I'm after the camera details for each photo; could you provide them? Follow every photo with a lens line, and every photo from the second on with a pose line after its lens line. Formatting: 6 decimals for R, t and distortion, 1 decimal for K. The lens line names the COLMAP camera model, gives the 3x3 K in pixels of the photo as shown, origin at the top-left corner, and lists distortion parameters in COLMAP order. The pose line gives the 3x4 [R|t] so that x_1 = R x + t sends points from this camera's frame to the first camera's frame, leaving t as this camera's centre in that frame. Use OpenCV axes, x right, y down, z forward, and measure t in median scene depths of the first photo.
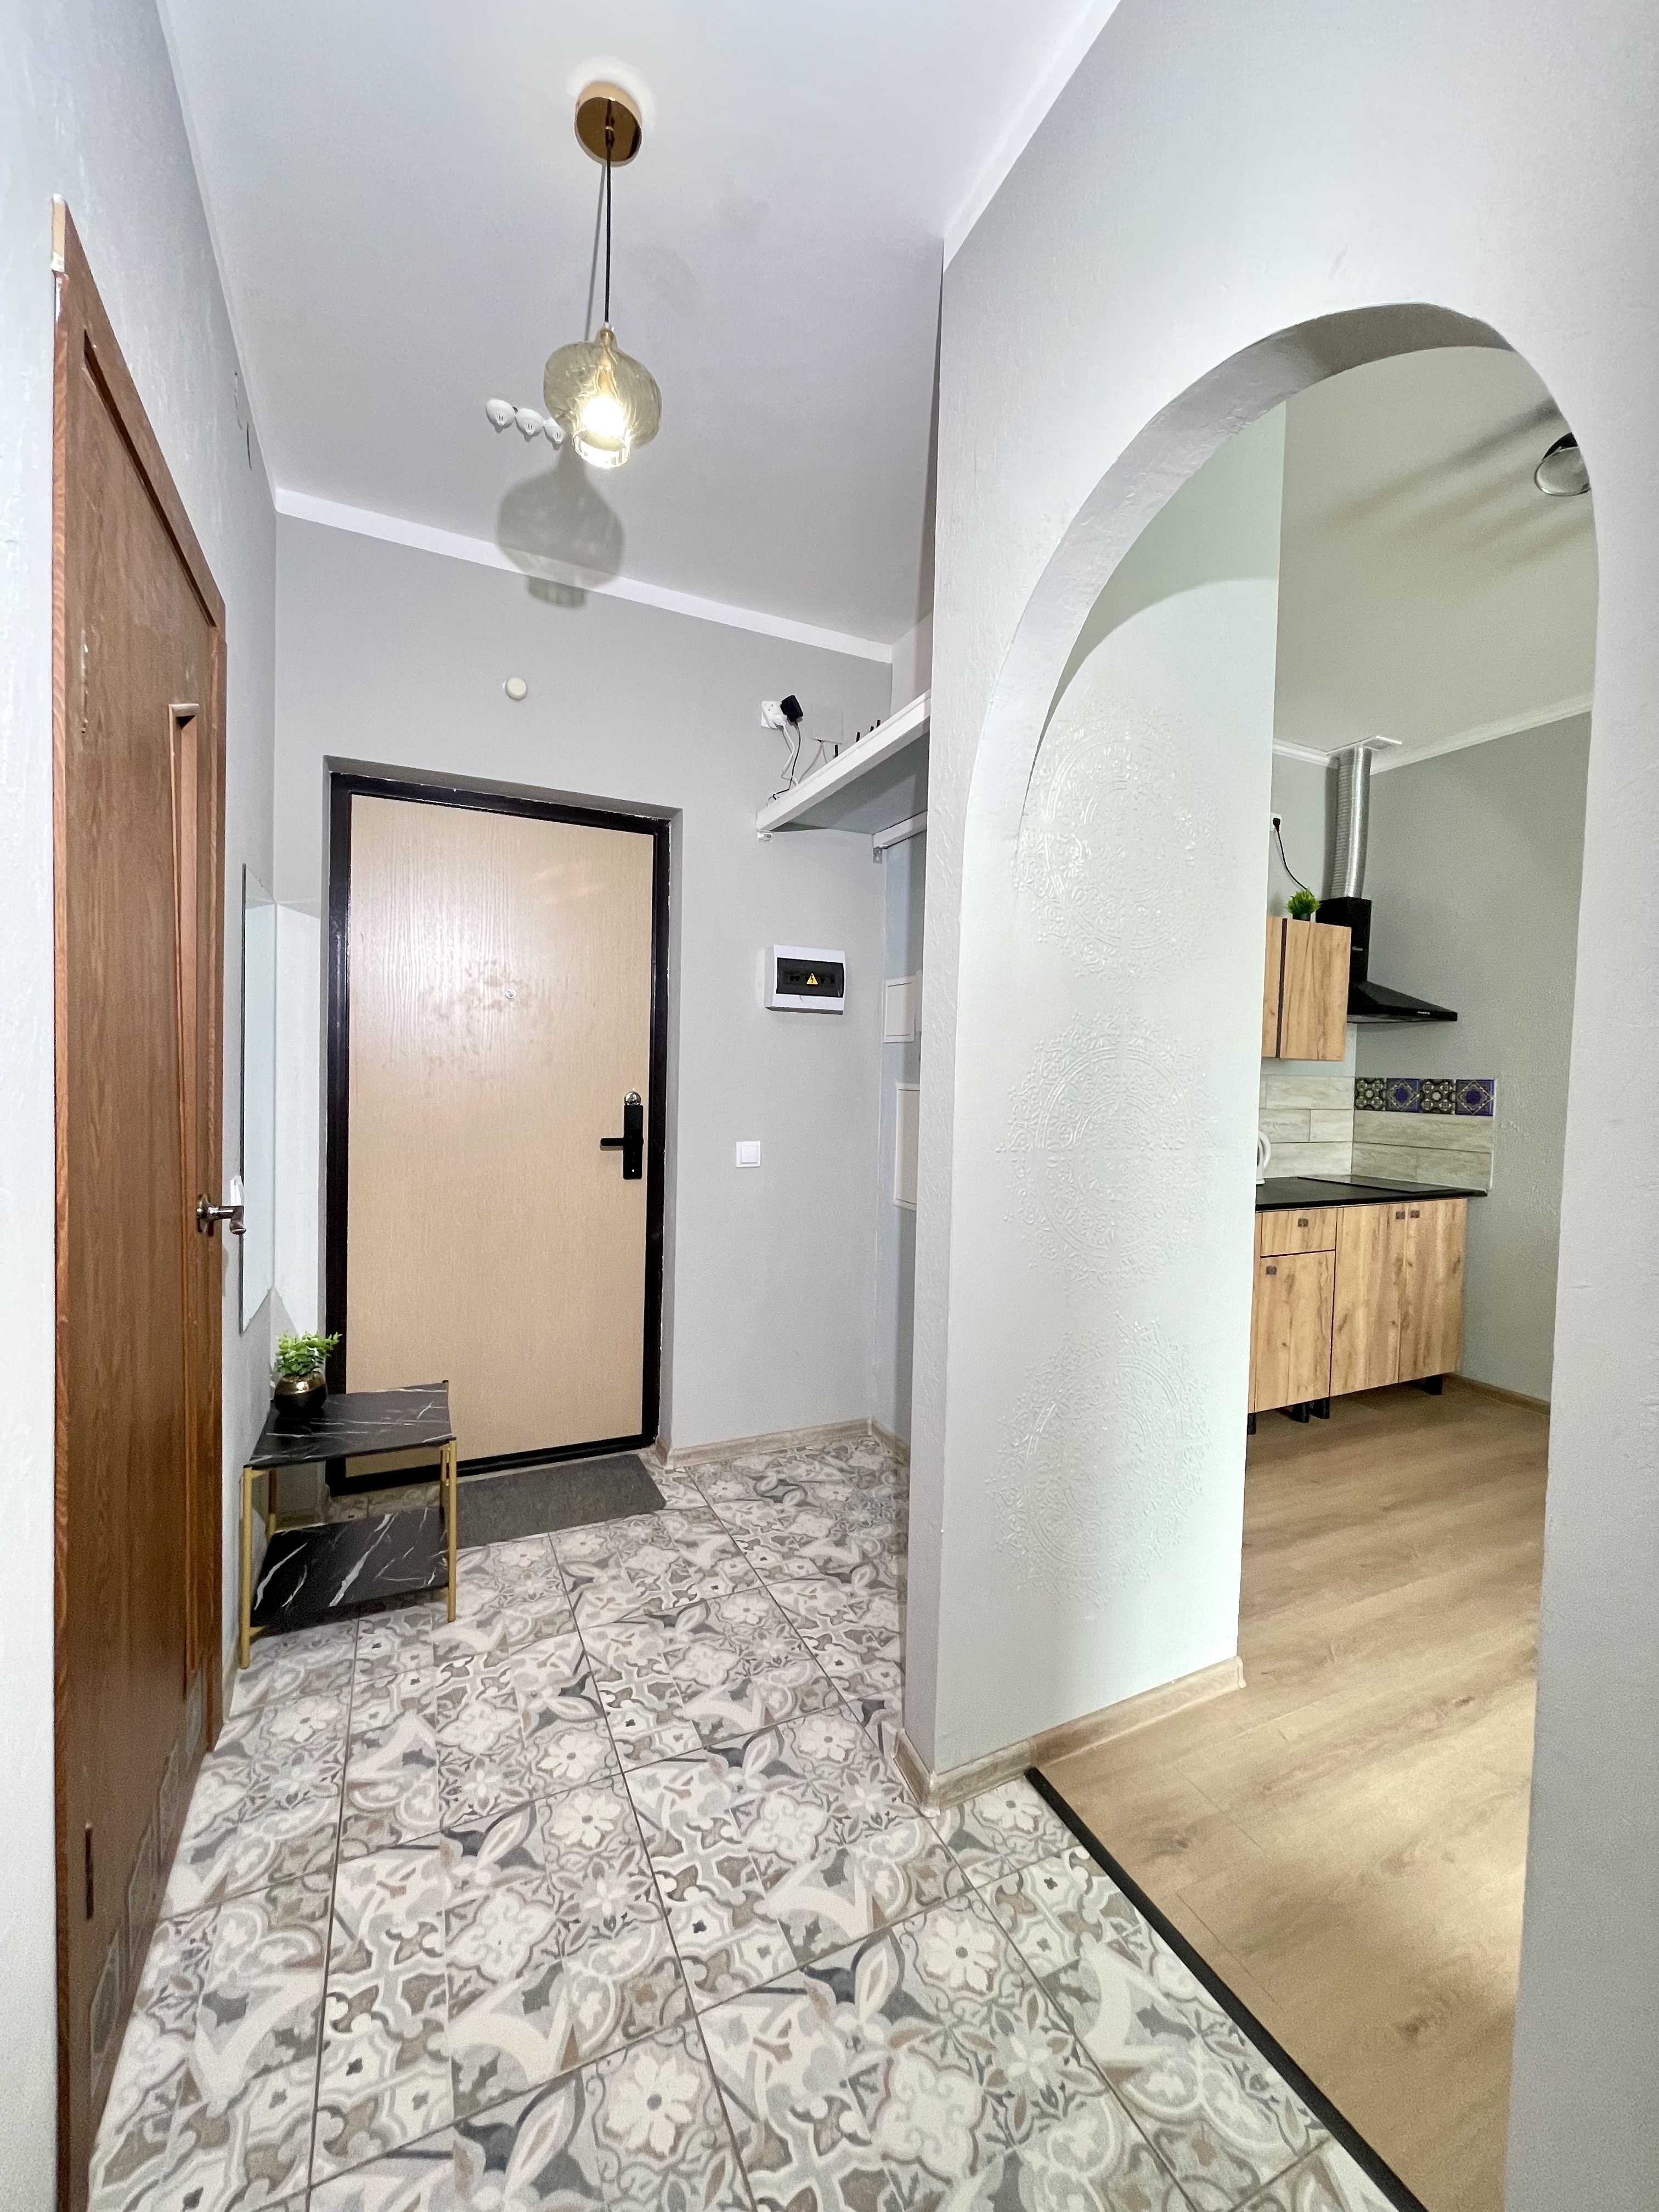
lens RADIAL K [[895.7, 0, 829.5], [0, 895.7, 1106.0], [0, 0, 1]] dist [-0.018695, -0.000185]
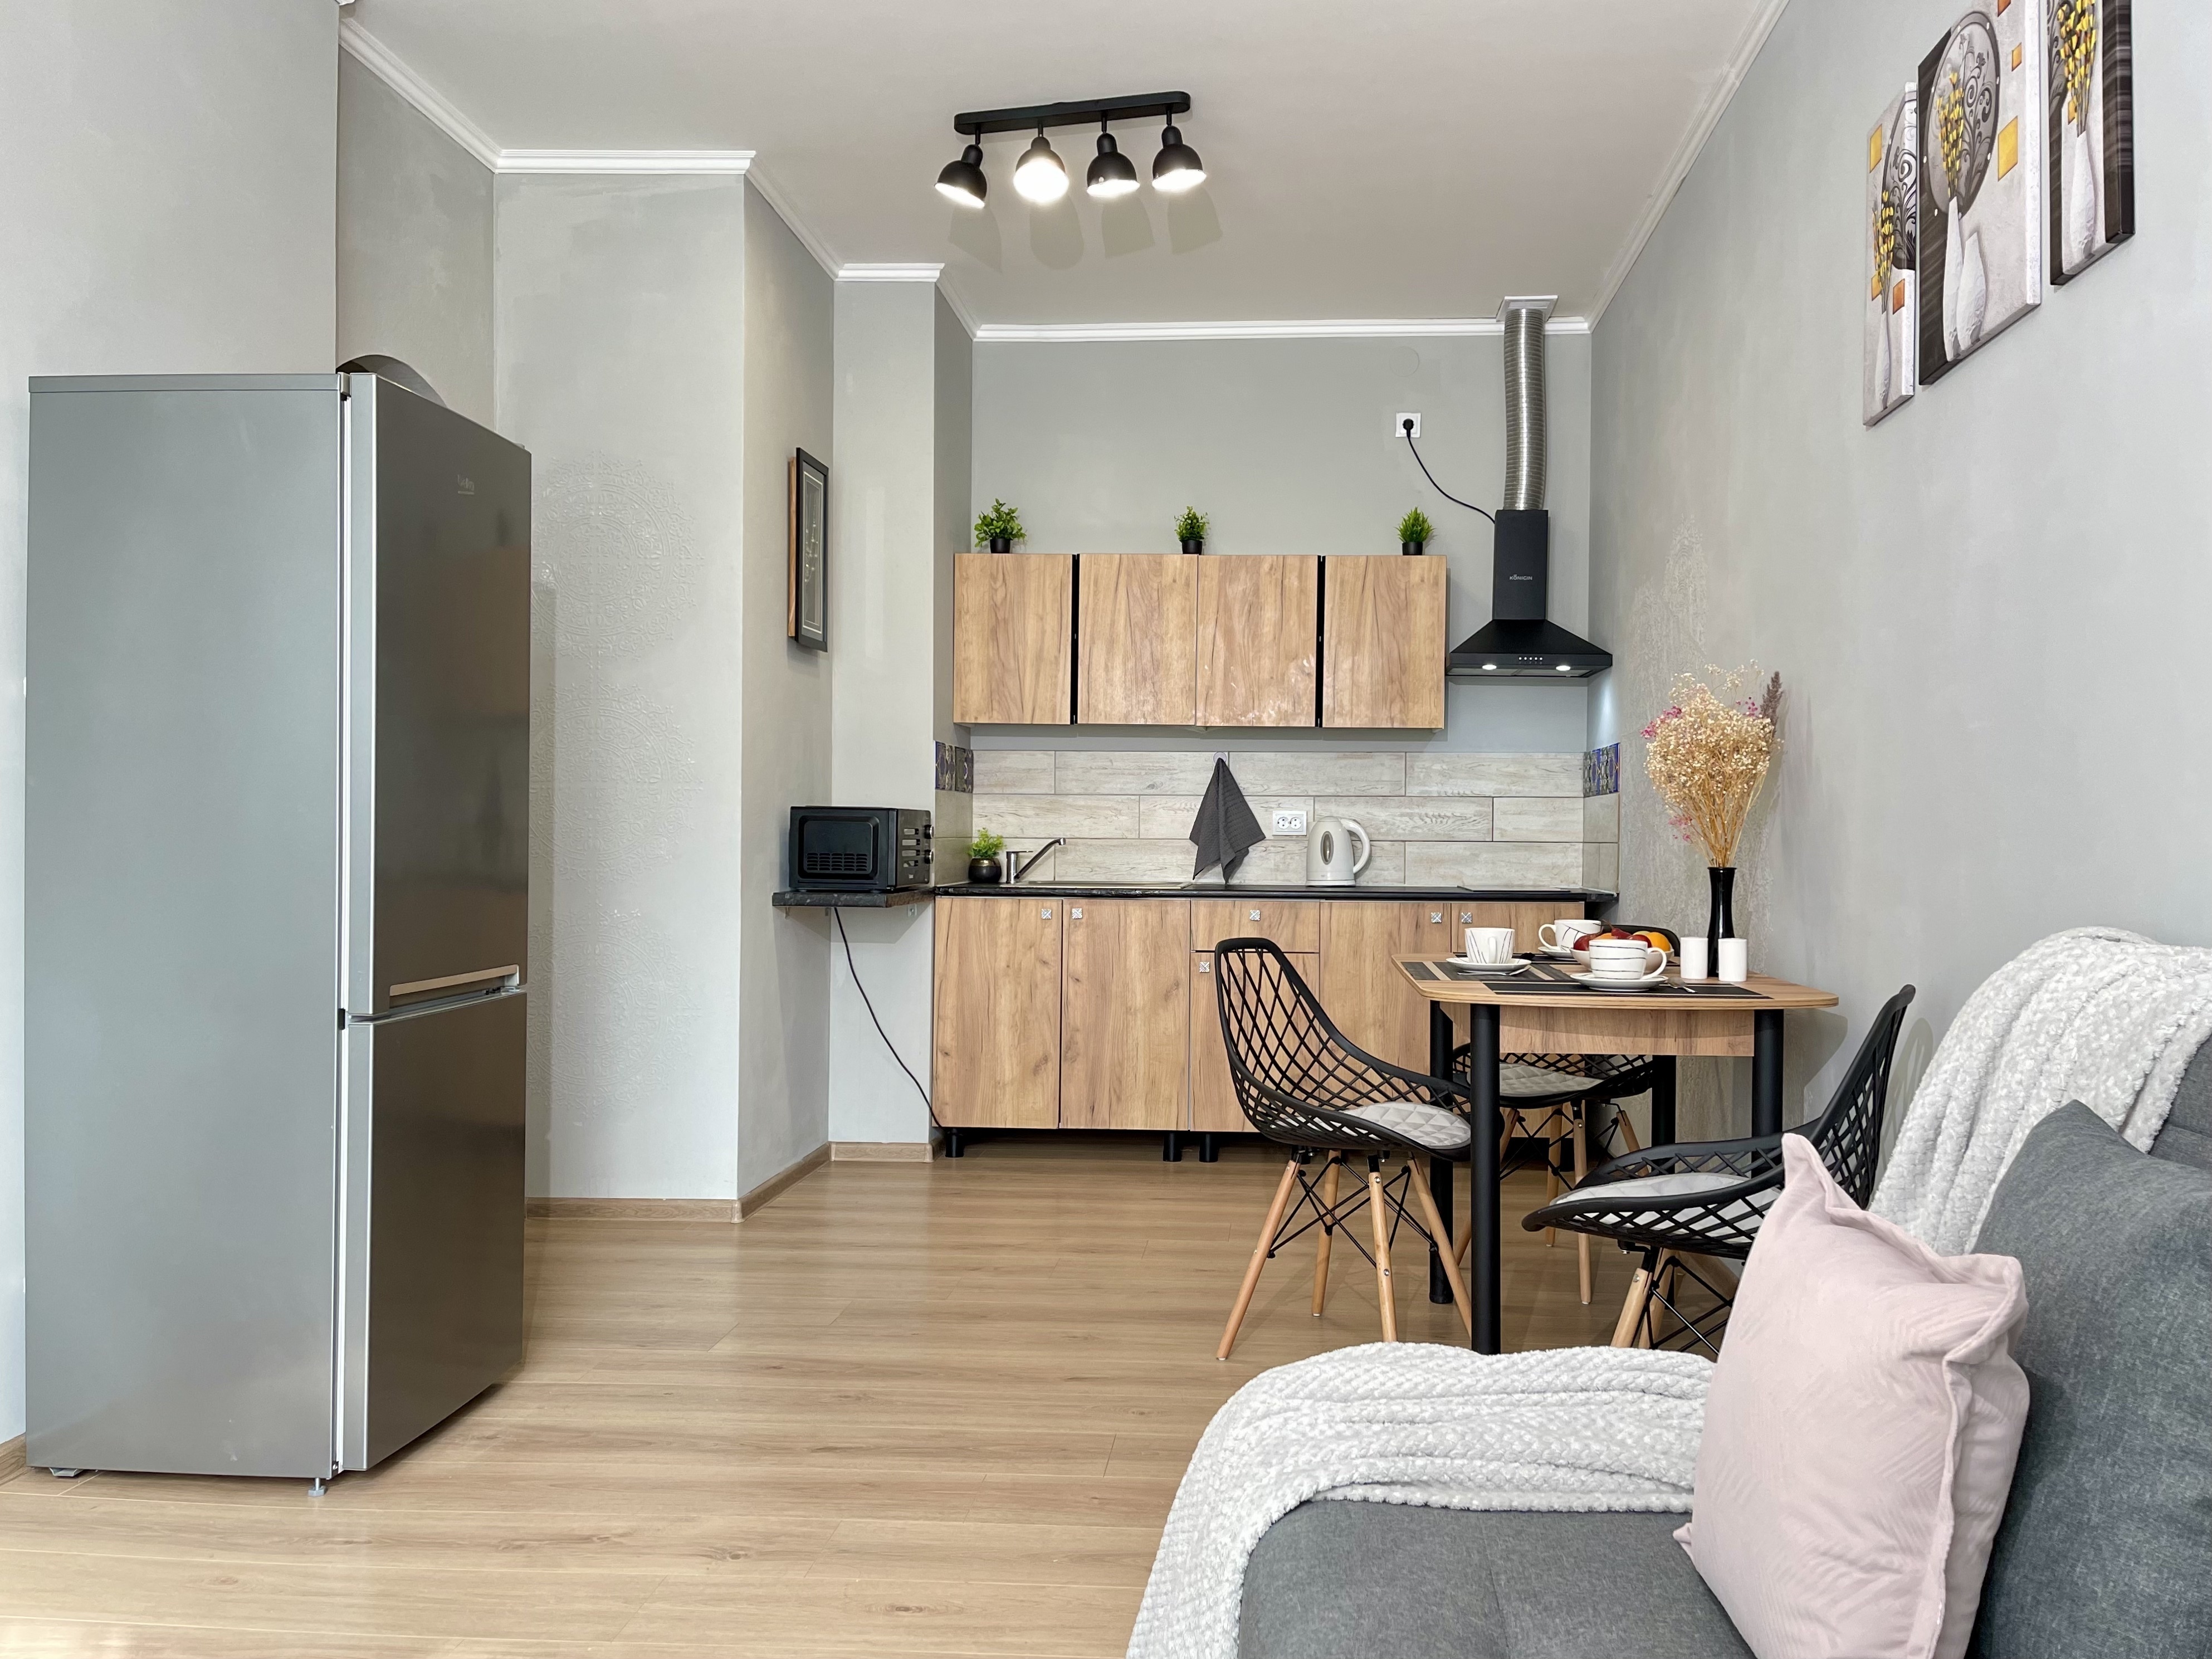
lens RADIAL K [[1673.0, 0, 1106.9], [0, 1673.0, 867.9], [0, 0, 1]] dist [0.003058, 0.002336]
pose [[0.847063, -0.003427, -0.531481, 1.103002], [-0.011946, 0.999604, -0.025485, 0.111478], [0.531358, 0.027937, 0.846687, -0.376953]]
